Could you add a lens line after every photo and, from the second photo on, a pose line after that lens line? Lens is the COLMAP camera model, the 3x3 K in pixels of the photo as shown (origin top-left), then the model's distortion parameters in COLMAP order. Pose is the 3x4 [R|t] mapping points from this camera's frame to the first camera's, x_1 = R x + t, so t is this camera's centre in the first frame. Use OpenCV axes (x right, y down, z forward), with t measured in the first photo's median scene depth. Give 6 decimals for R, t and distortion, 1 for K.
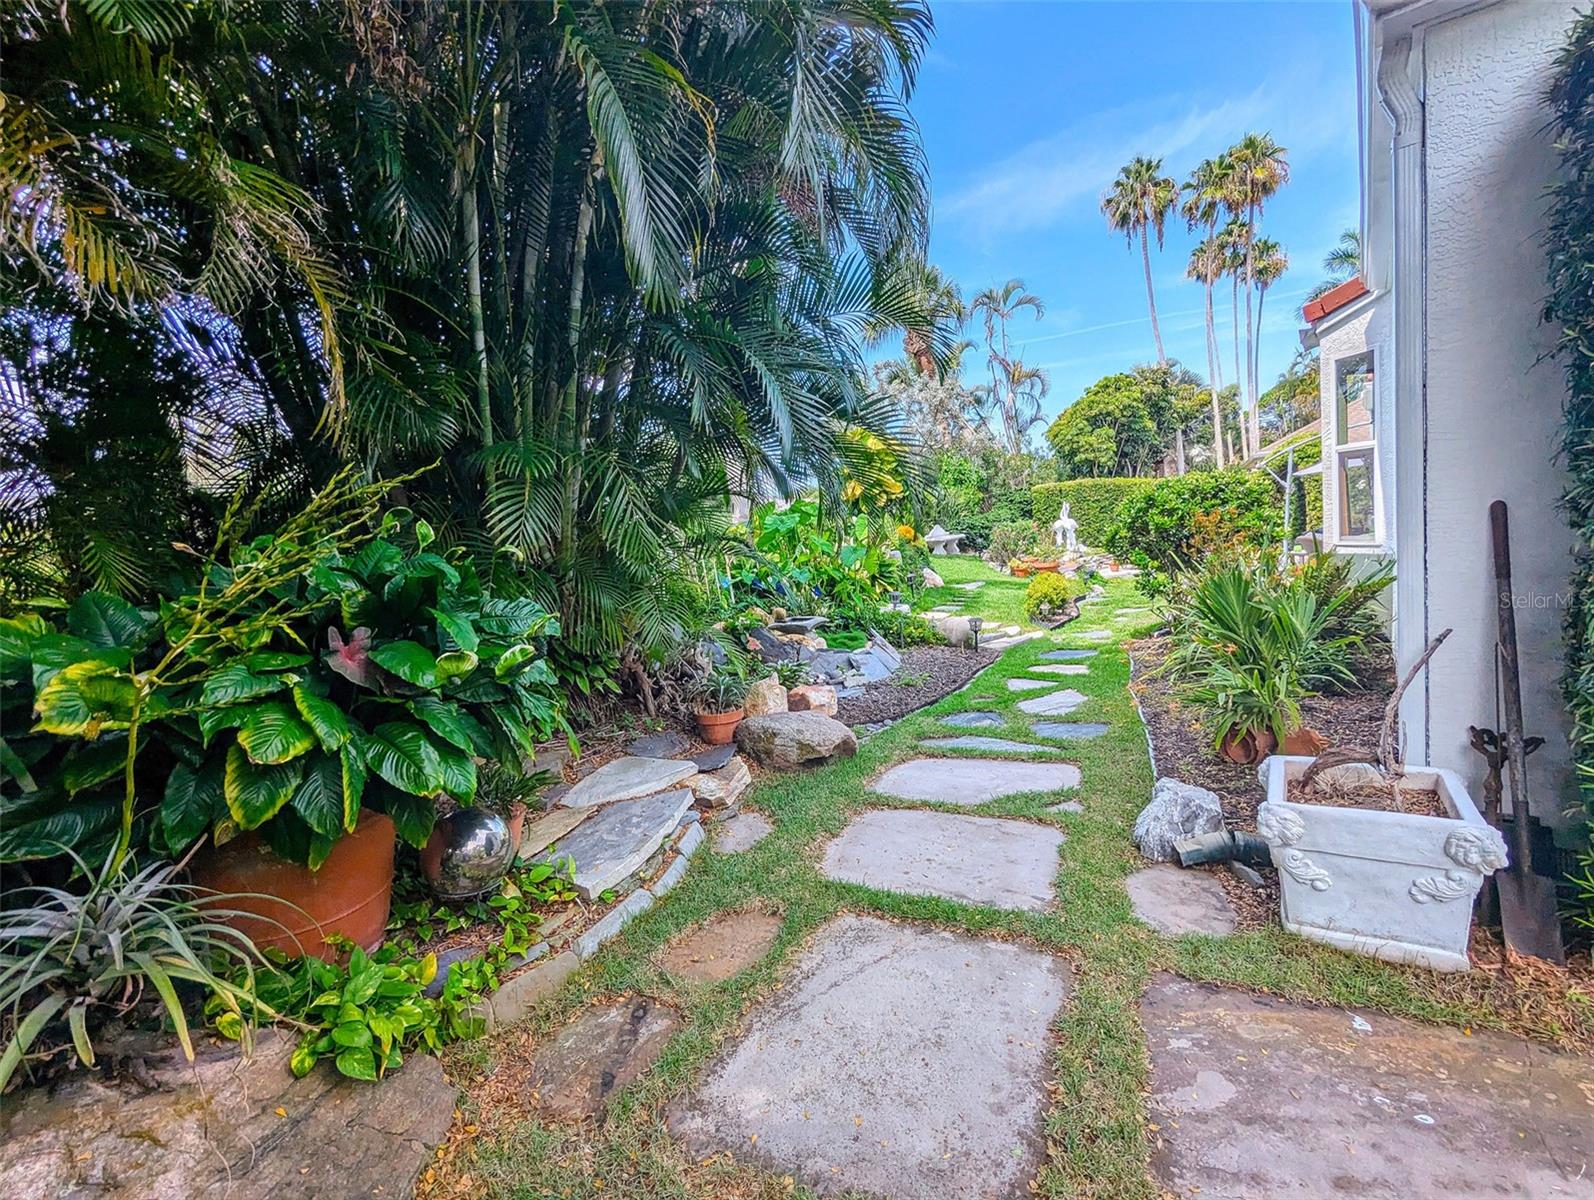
lens RADIAL K [[750.7, 0, 803.7], [0, 750.7, 598.9], [0, 0, 1]] dist [-0.003502, -0.000092]
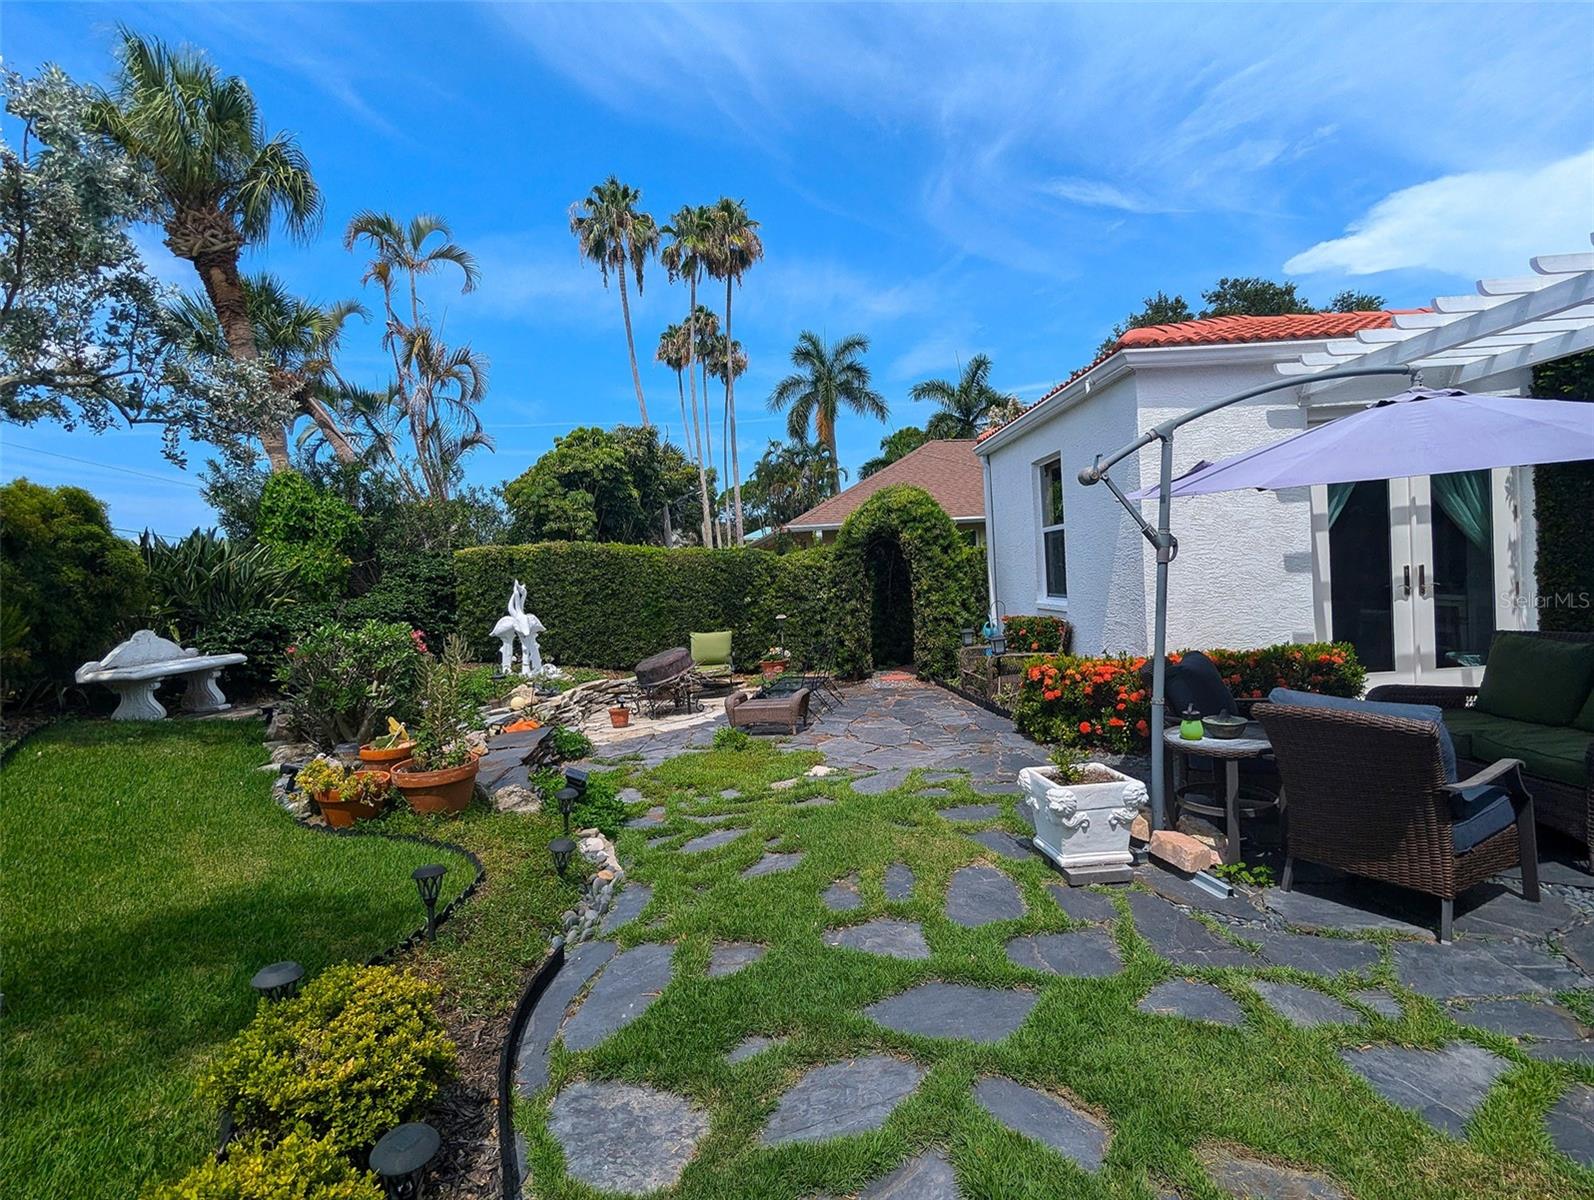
lens RADIAL K [[750.7, 0, 799.2], [0, 750.7, 602.7], [0, 0, 1]] dist [-0.003502, -0.000092]
pose [[0.785619, 0.018876, 0.618422, 0.104136], [0.049635, 0.994390, -0.093406, -0.032662], [-0.616716, 0.104077, 0.780275, 0.275404]]
